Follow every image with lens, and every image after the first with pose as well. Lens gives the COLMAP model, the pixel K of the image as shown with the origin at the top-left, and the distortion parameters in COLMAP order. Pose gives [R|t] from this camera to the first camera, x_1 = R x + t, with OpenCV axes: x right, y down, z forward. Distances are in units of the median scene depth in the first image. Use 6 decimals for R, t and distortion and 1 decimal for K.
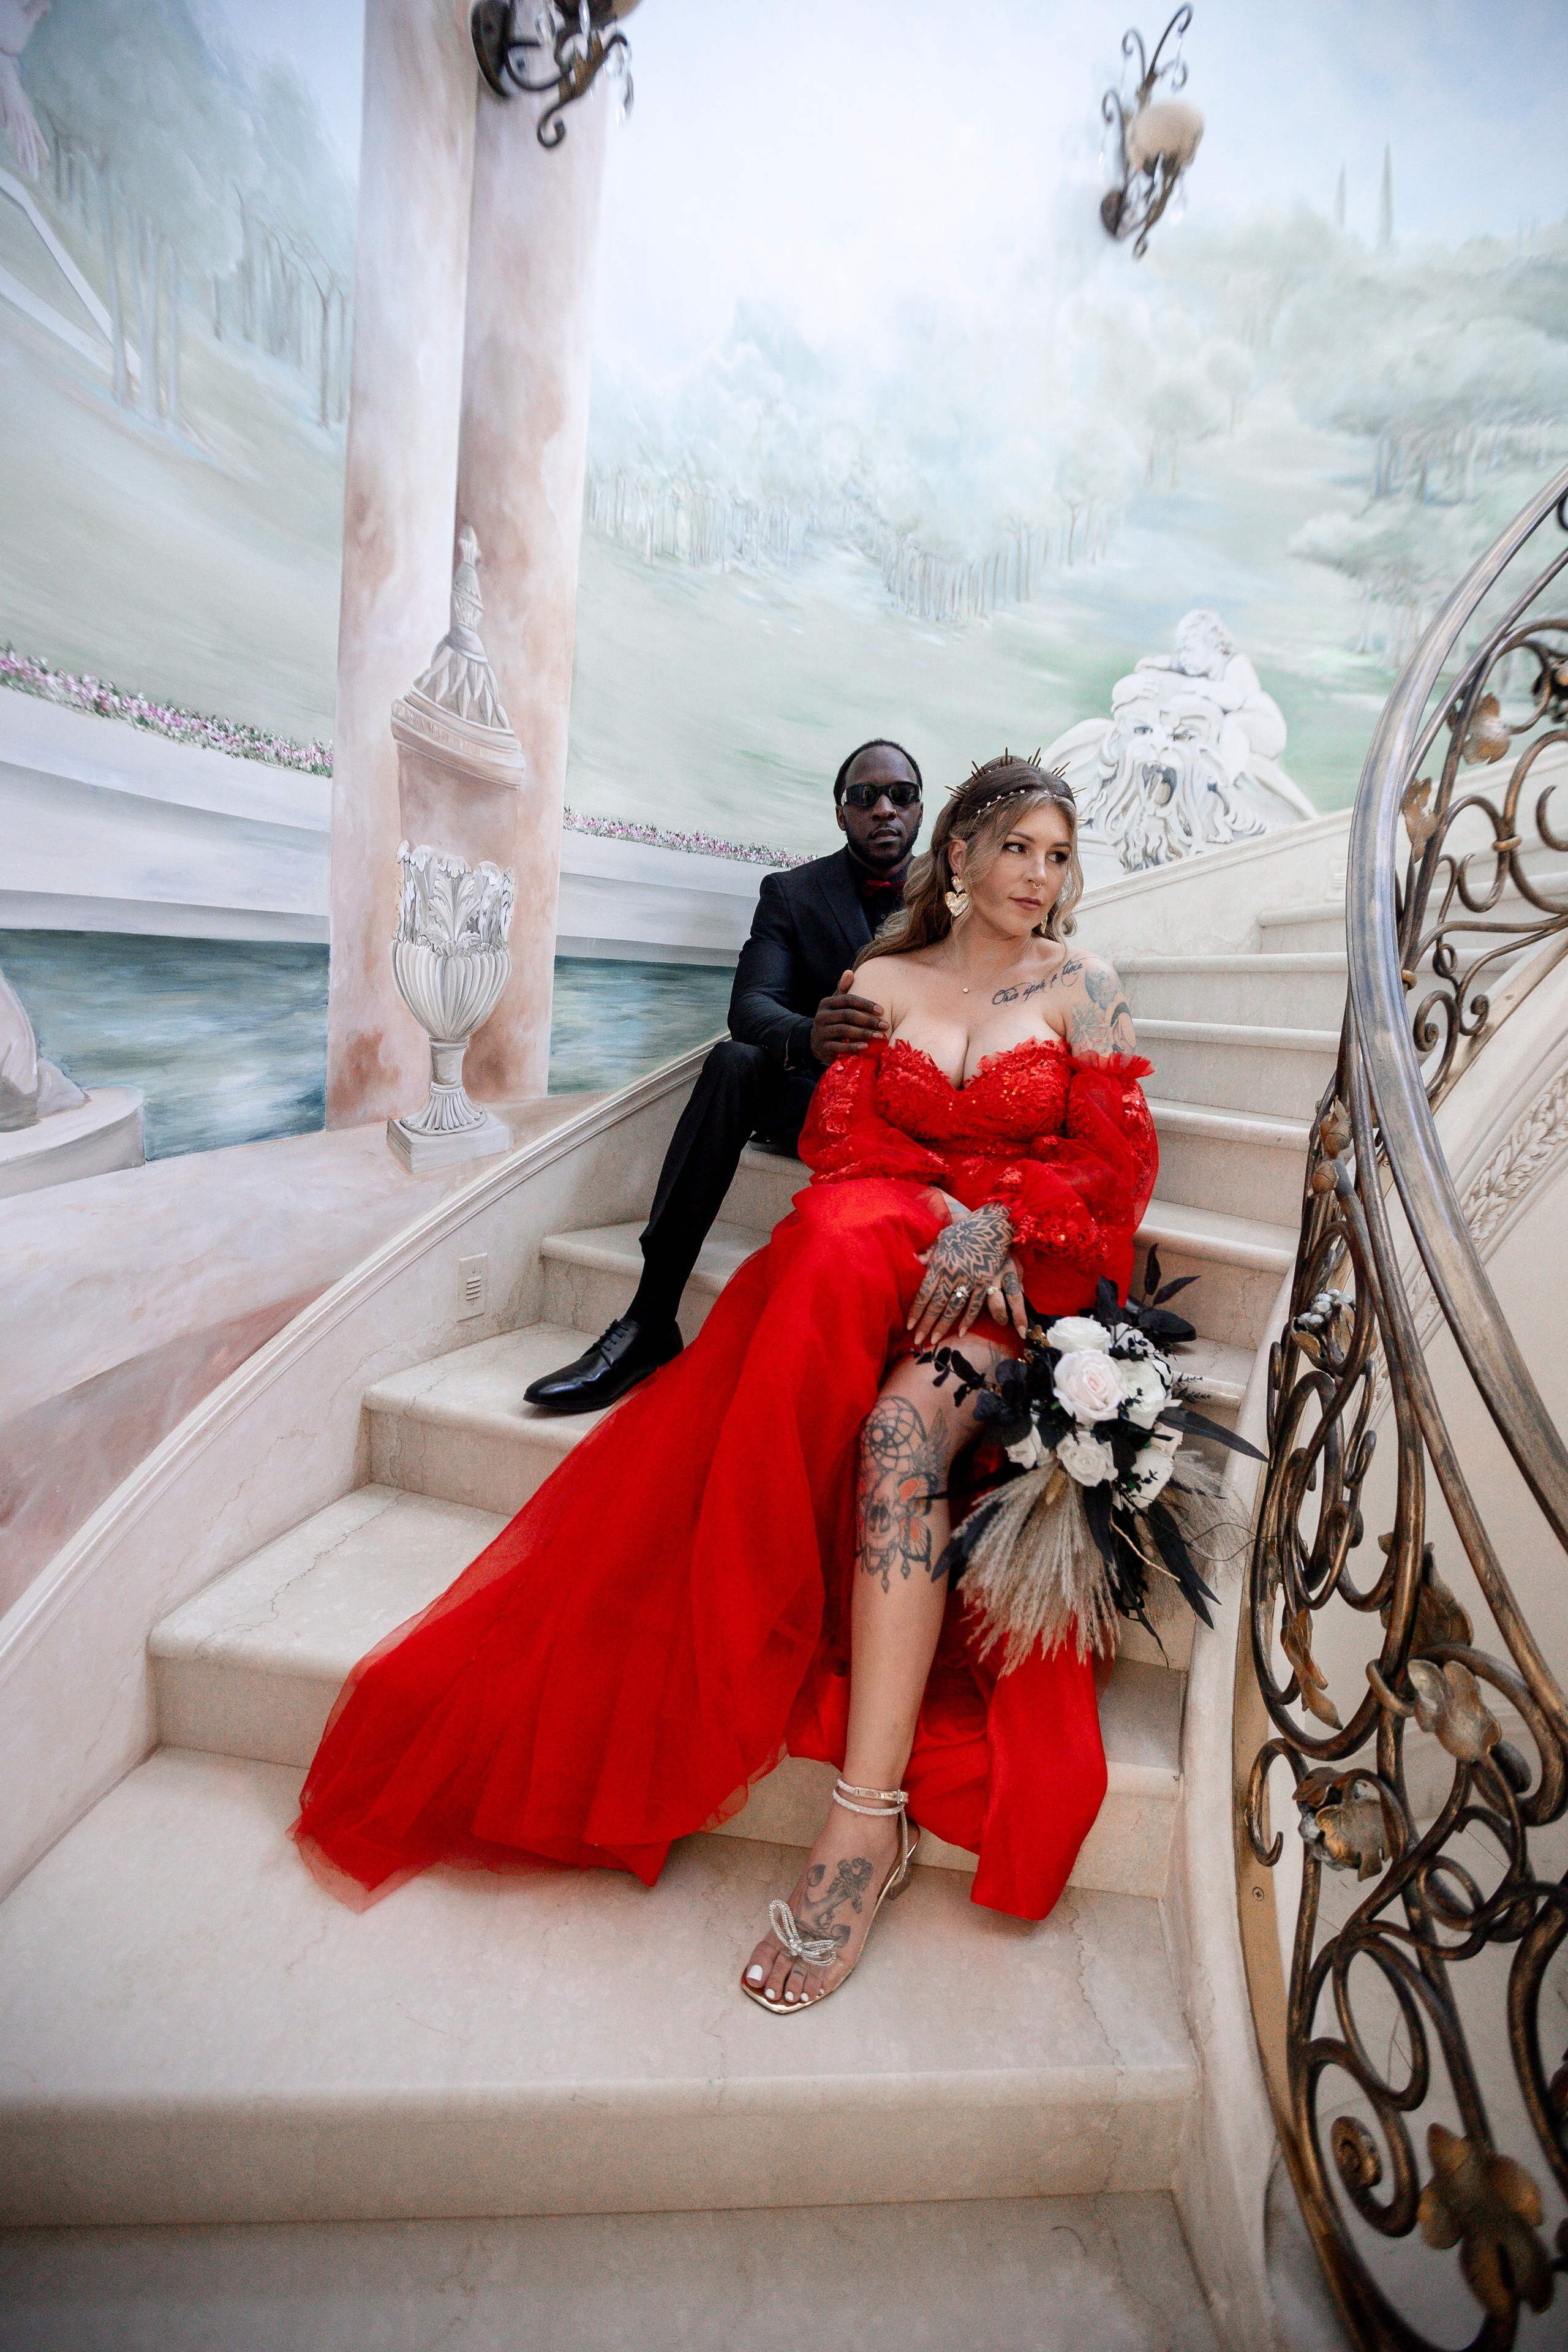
lens RADIAL K [[1125.7, 0, 774.4], [0, 1125.7, 1180.2], [0, 0, 1]] dist [-0.035082, 0.008564]
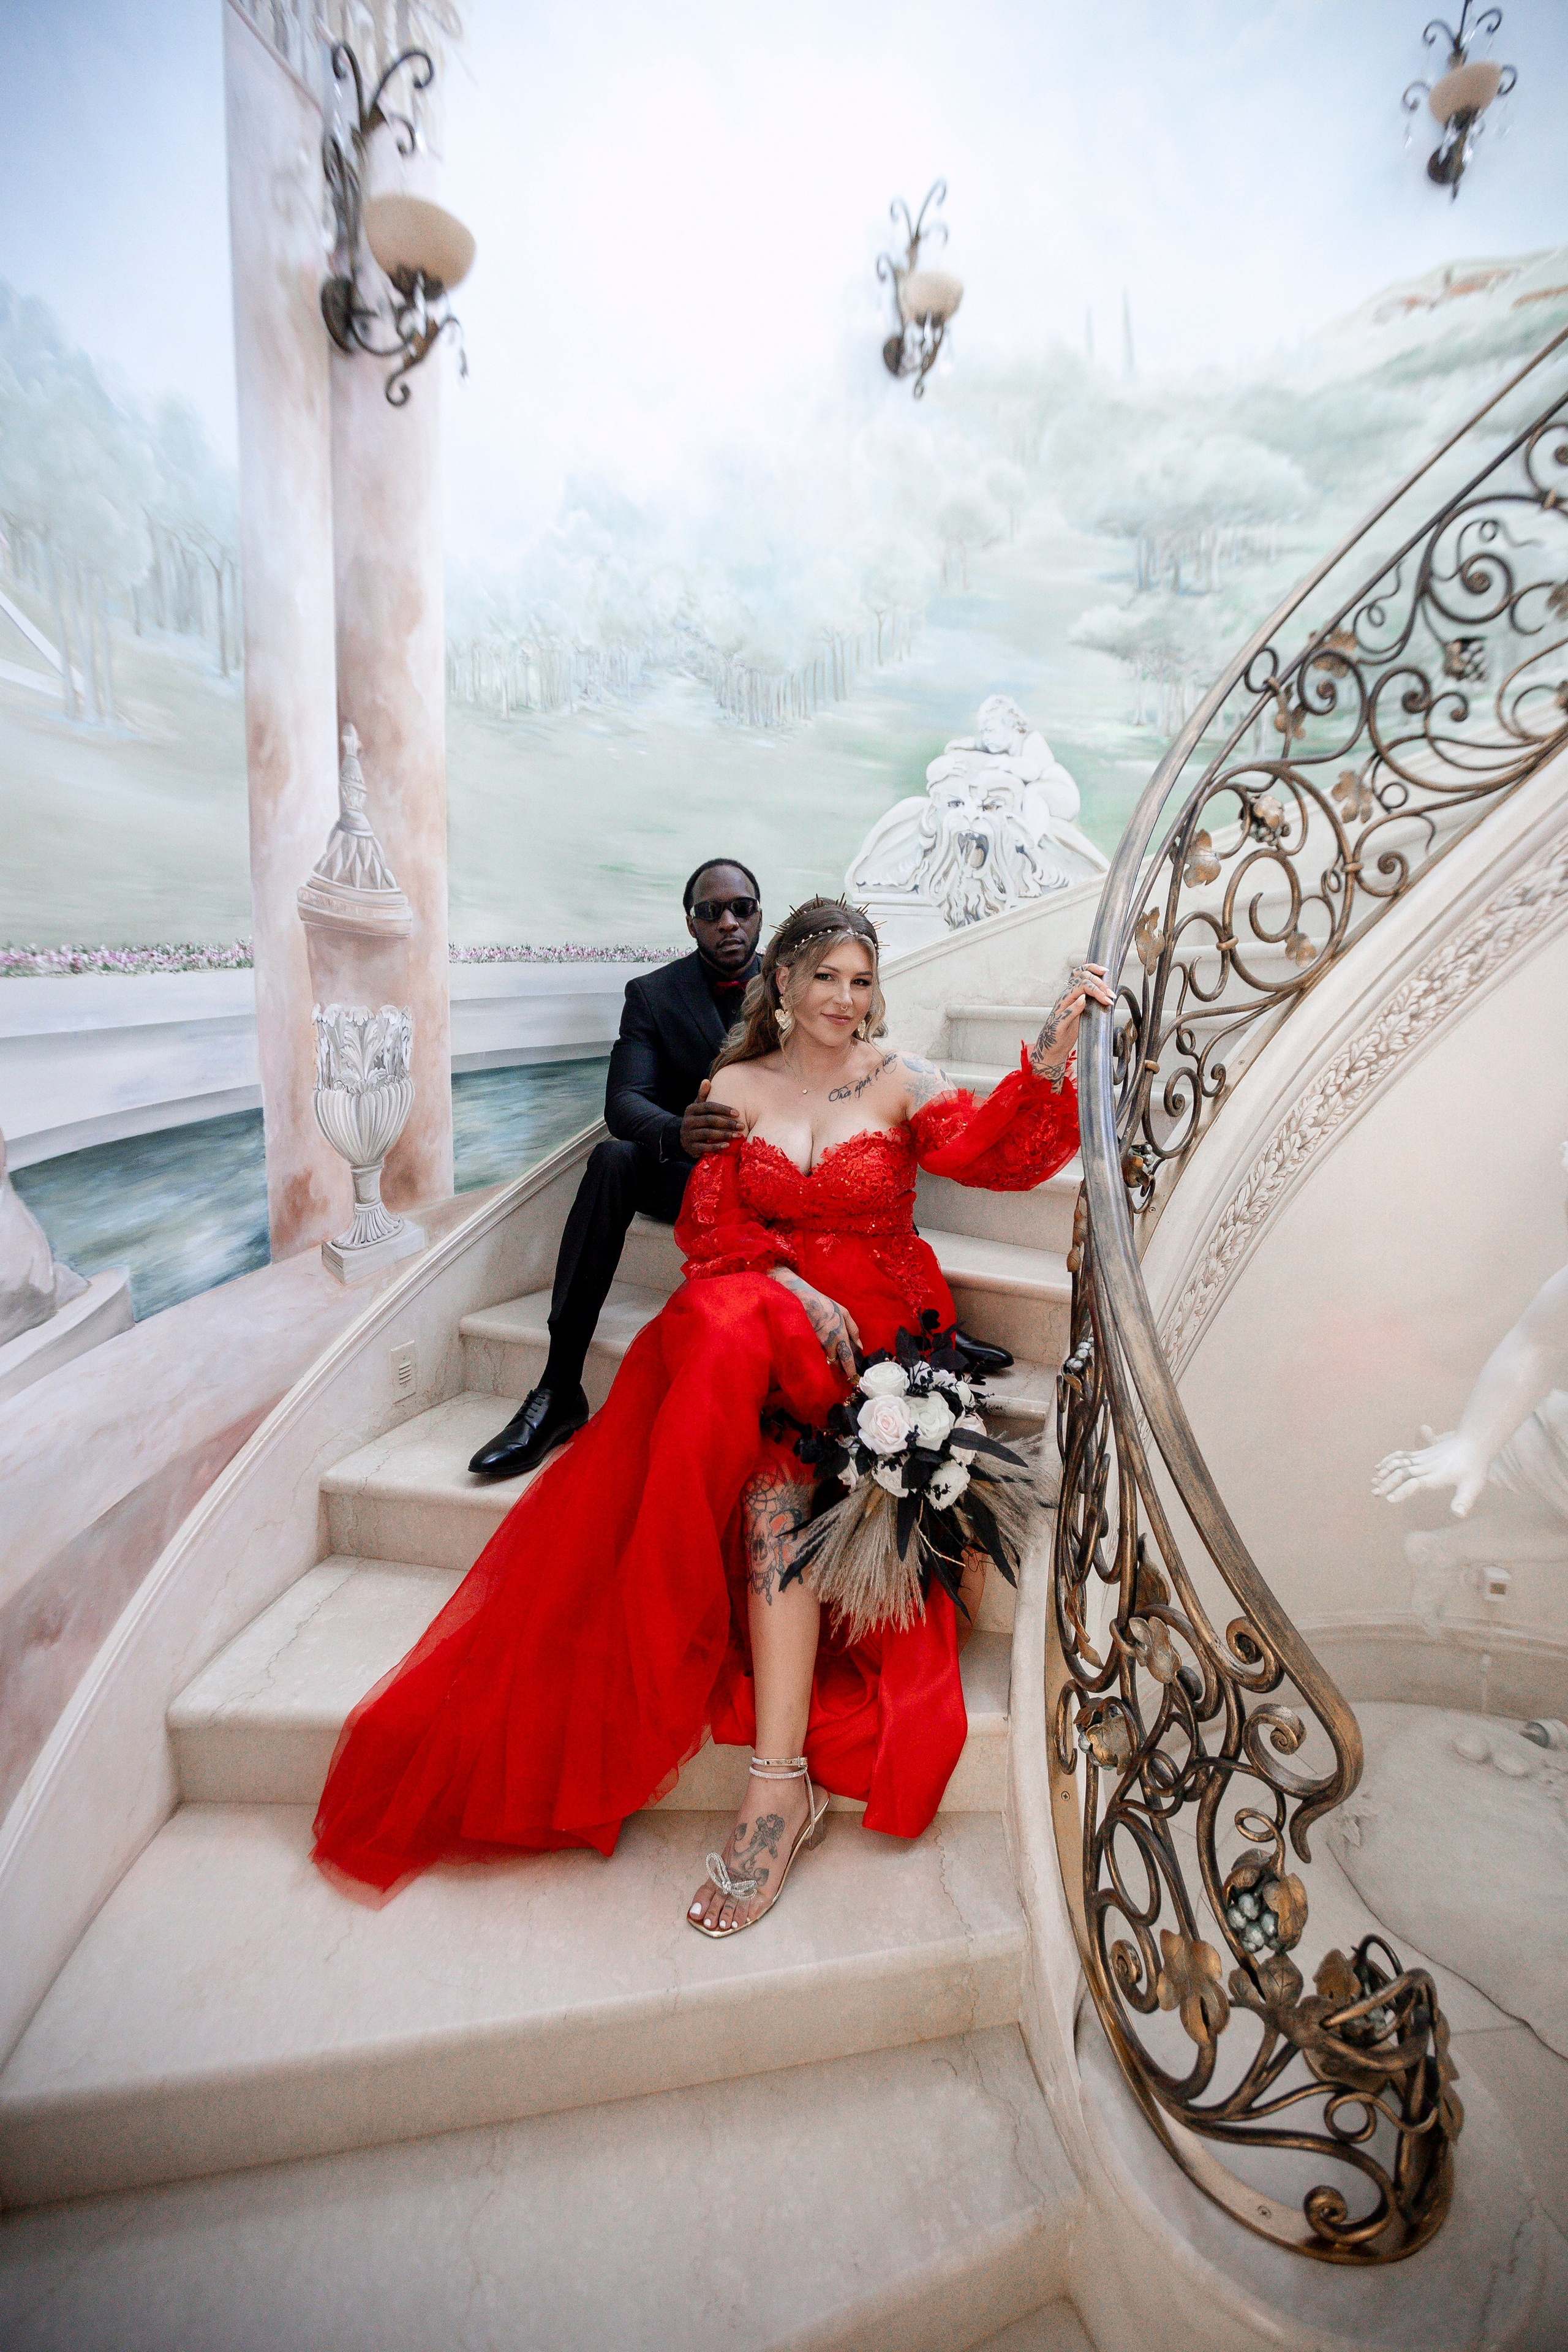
lens RADIAL K [[1125.7, 0, 788.2], [0, 1125.7, 1174.7], [0, 0, 1]] dist [-0.035082, 0.008564]
pose [[0.990542, -0.080760, 0.110924, 0.010686], [0.079873, 0.996728, 0.012420, -0.105090], [-0.111564, -0.003443, 0.993751, -0.210915]]
